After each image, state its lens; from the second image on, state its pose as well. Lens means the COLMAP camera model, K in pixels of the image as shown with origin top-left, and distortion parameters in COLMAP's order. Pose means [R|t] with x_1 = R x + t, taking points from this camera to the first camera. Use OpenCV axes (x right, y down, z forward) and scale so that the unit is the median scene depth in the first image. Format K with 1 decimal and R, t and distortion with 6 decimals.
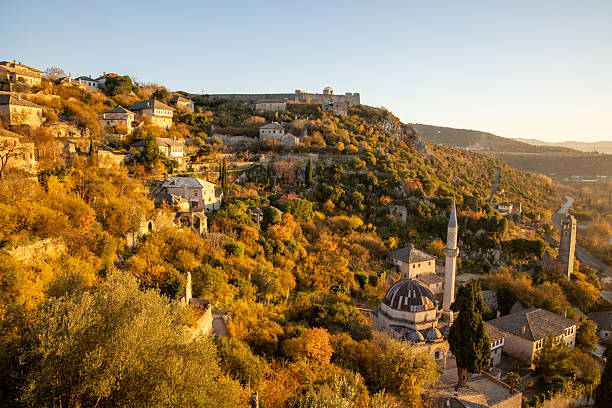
lens RADIAL K [[420.7, 0, 307.8], [0, 420.7, 202.9], [0, 0, 1]] dist [-0.093590, 0.067406]
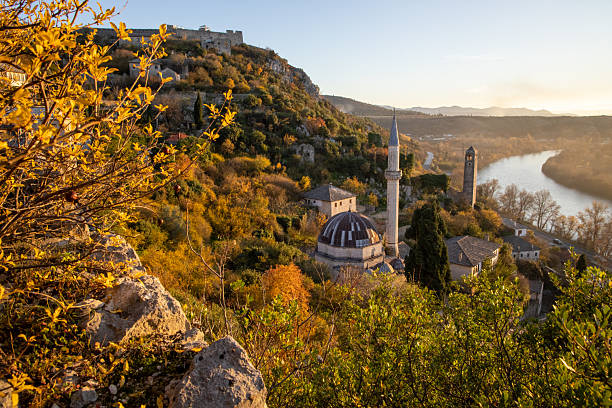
lens RADIAL K [[422.4, 0, 310.2], [0, 422.4, 200.3], [0, 0, 1]] dist [-0.095723, 0.075865]
pose [[0.948056, -0.079451, 0.308022, -0.063241], [0.059934, 0.995578, 0.072328, 0.065324], [-0.312407, -0.050110, 0.948626, 0.148694]]
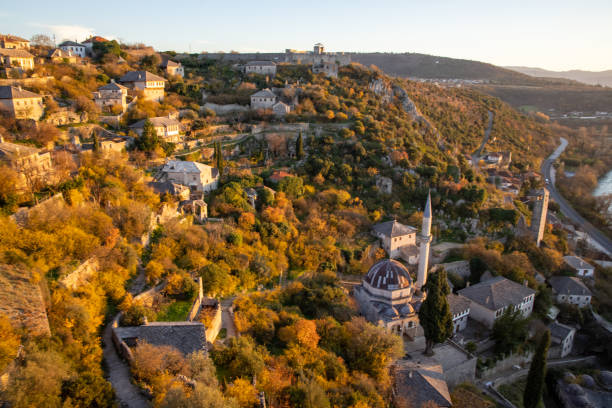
lens RADIAL K [[434.0, 0, 306.9], [0, 434.0, 203.8], [0, 0, 1]] dist [-0.095575, 0.066707]
pose [[0.999839, -0.008586, 0.015767, 0.003075], [0.005980, 0.987350, 0.158443, -0.109307], [-0.016928, -0.158323, 0.987242, -0.093573]]
